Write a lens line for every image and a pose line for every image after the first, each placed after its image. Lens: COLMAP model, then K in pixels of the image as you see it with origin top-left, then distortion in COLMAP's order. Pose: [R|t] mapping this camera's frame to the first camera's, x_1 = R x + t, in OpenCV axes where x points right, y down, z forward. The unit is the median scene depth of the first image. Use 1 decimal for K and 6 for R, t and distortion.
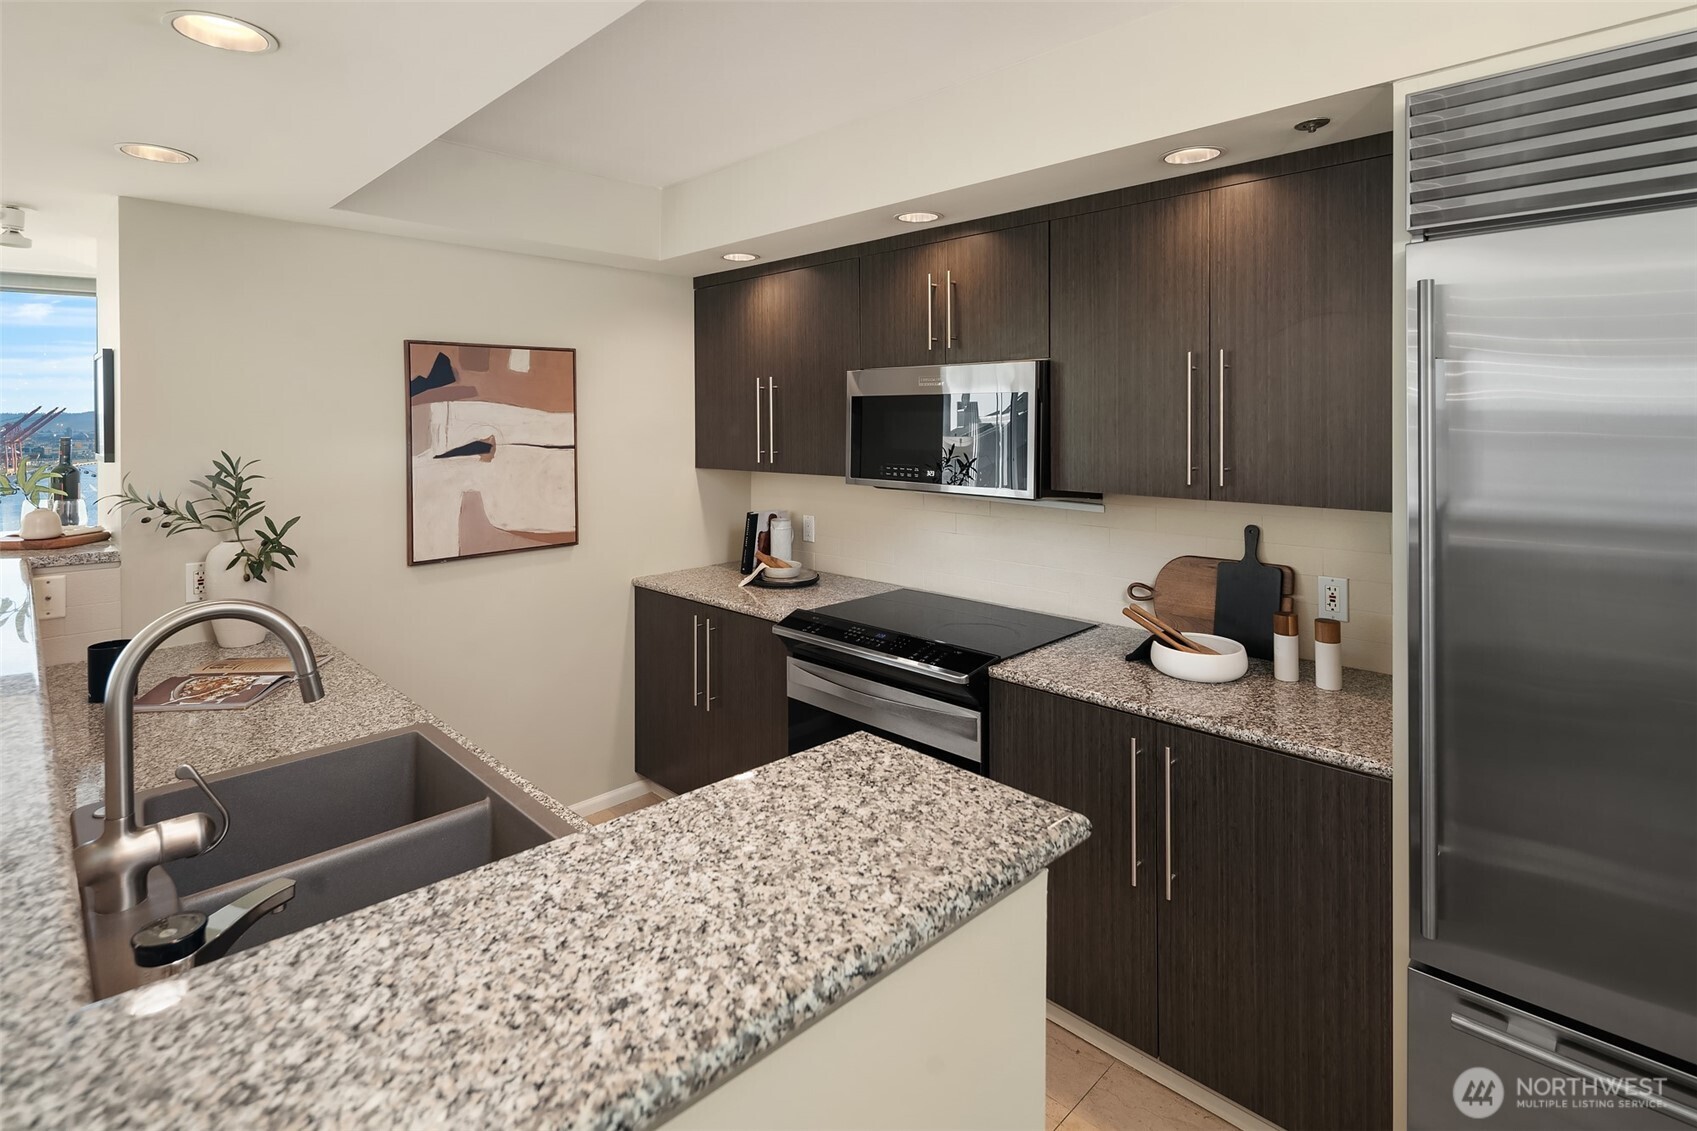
lens RADIAL K [[808.7, 0, 848.5], [0, 808.7, 565.5], [0, 0, 1]] dist [0.000682, 0.000197]
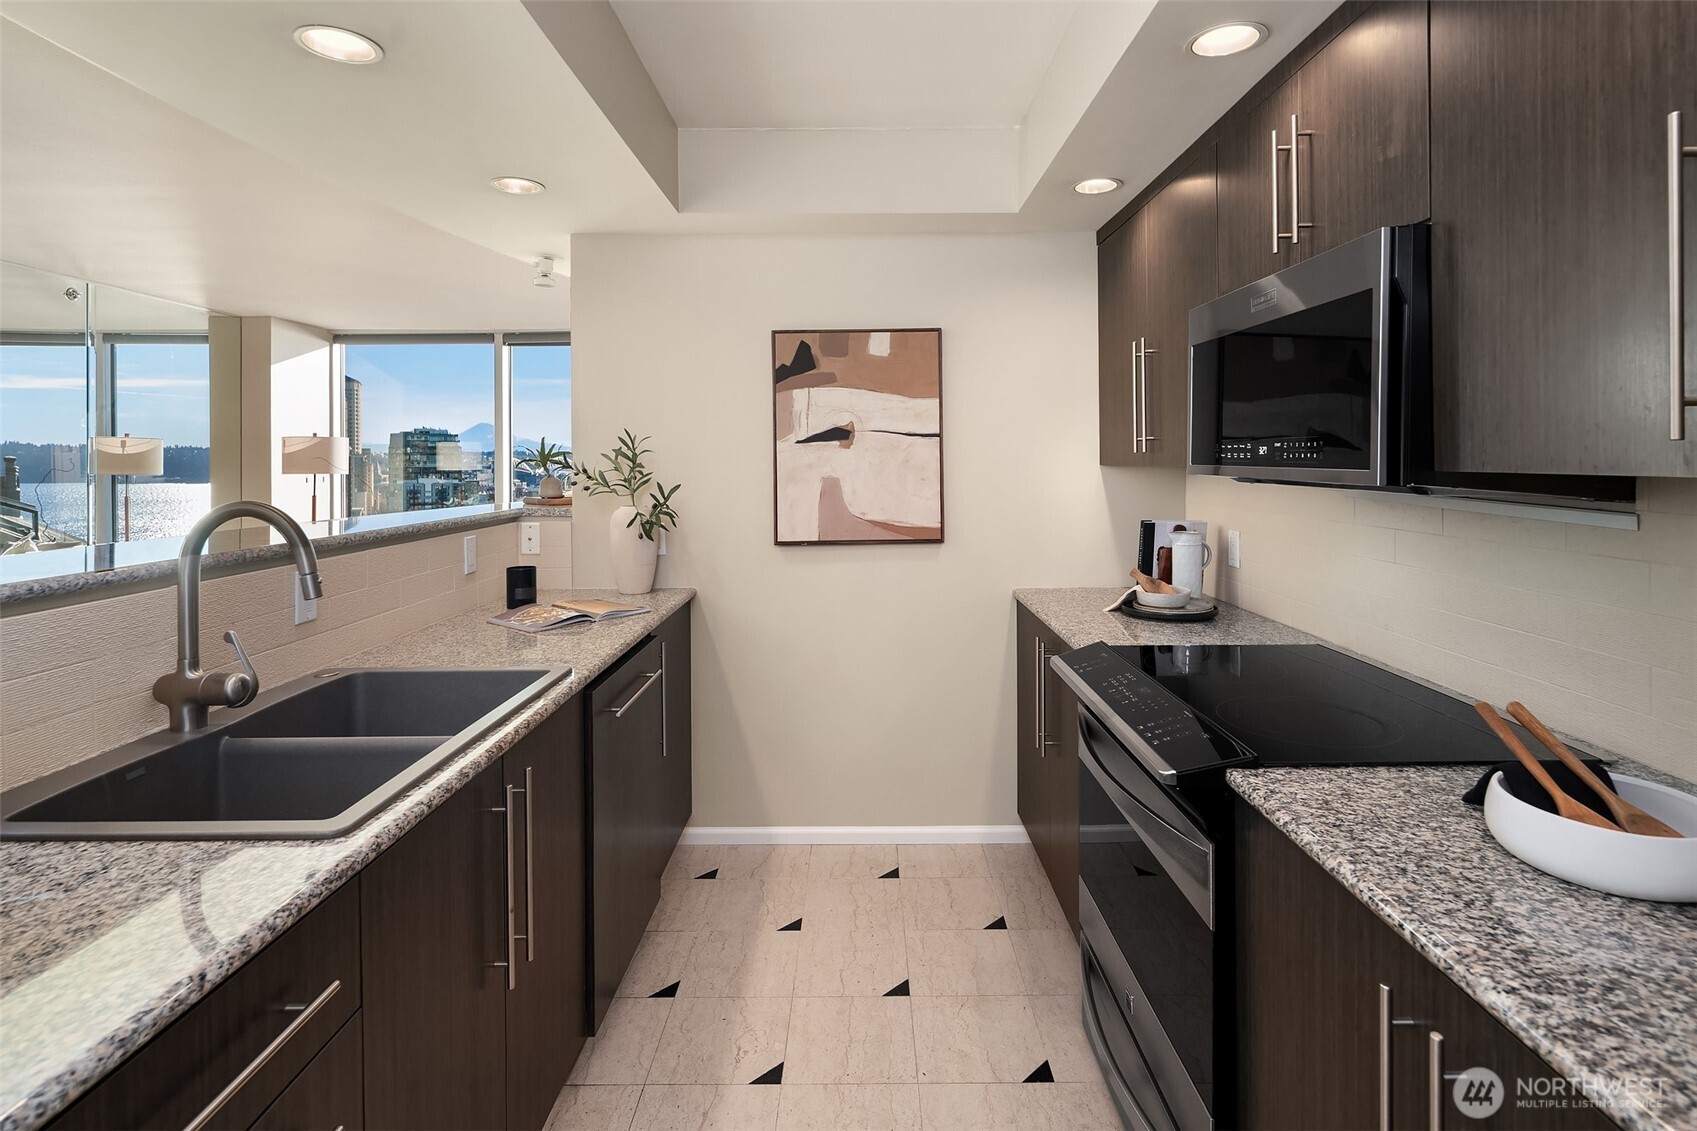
lens RADIAL K [[839.4, 0, 848.5], [0, 839.4, 565.5], [0, 0, 1]] dist [-0.001145, 0.000023]
pose [[0.689264, 0.092132, -0.718629, 0.327019], [-0.128415, 0.991713, 0.003975, 0.011277], [0.713039, 0.089543, 0.695383, 0.306456]]
